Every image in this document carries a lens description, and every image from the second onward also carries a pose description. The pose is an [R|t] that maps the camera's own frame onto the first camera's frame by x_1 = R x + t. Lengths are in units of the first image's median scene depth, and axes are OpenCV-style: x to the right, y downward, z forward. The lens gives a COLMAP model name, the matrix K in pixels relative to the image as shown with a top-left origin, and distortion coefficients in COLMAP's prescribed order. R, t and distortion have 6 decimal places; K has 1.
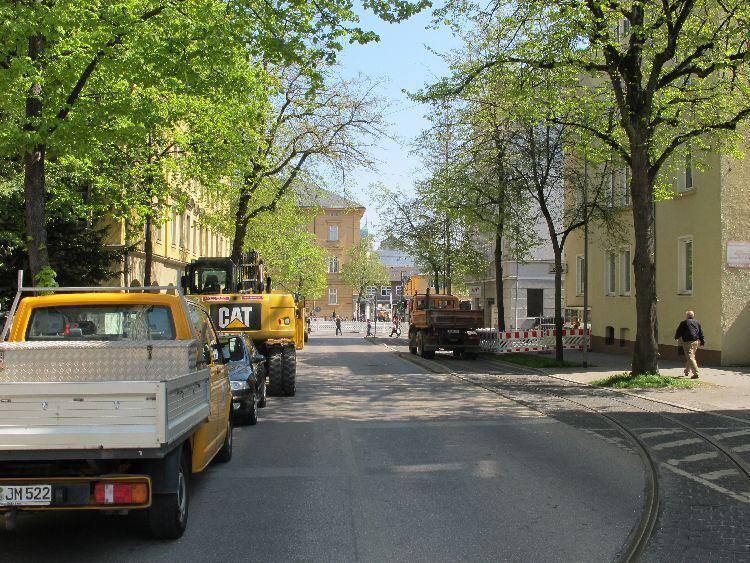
lens RADIAL K [[808.6, 0, 375.0], [0, 808.6, 281.5], [0, 0, 1]] dist [-0.099434, 0.023358]
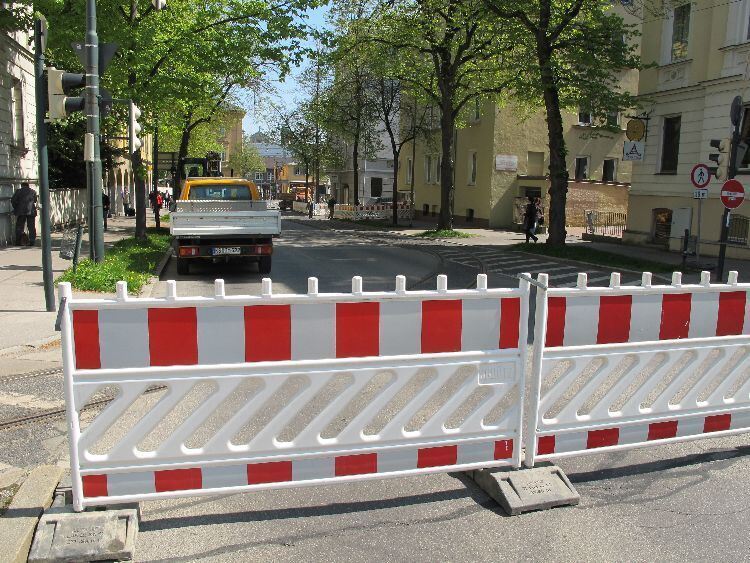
lens RADIAL K [[628.5, 0, 375.0], [0, 628.5, 281.5], [0, 0, 1]] dist [-0.172617, 0.162787]
pose [[0.979057, -0.005864, 0.203501, -0.069371], [-0.030197, 0.984345, 0.173645, -0.005446], [-0.201334, -0.176153, 0.963553, -0.236089]]
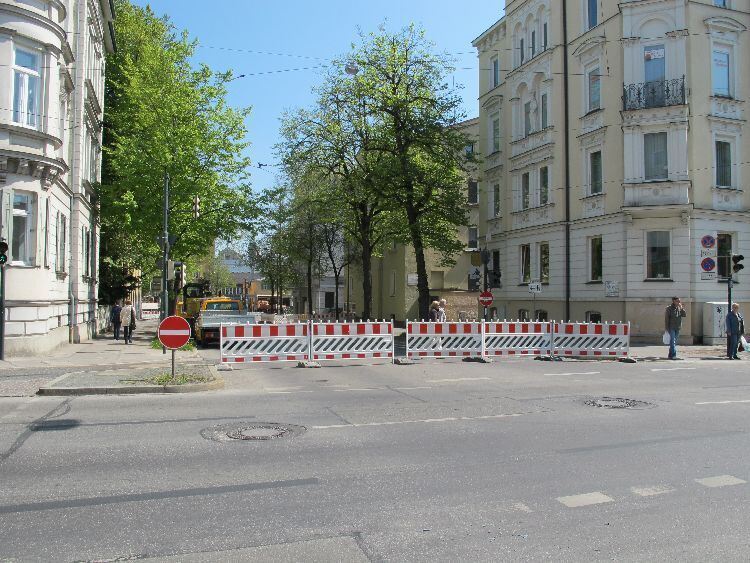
lens RADIAL K [[628.5, 0, 375.0], [0, 628.5, 281.5], [0, 0, 1]] dist [-0.172617, 0.162787]
pose [[0.967386, 0.004758, 0.253263, -0.103989], [-0.004265, 0.999988, -0.002496, -0.021511], [-0.253272, 0.001334, 0.967394, -0.686831]]
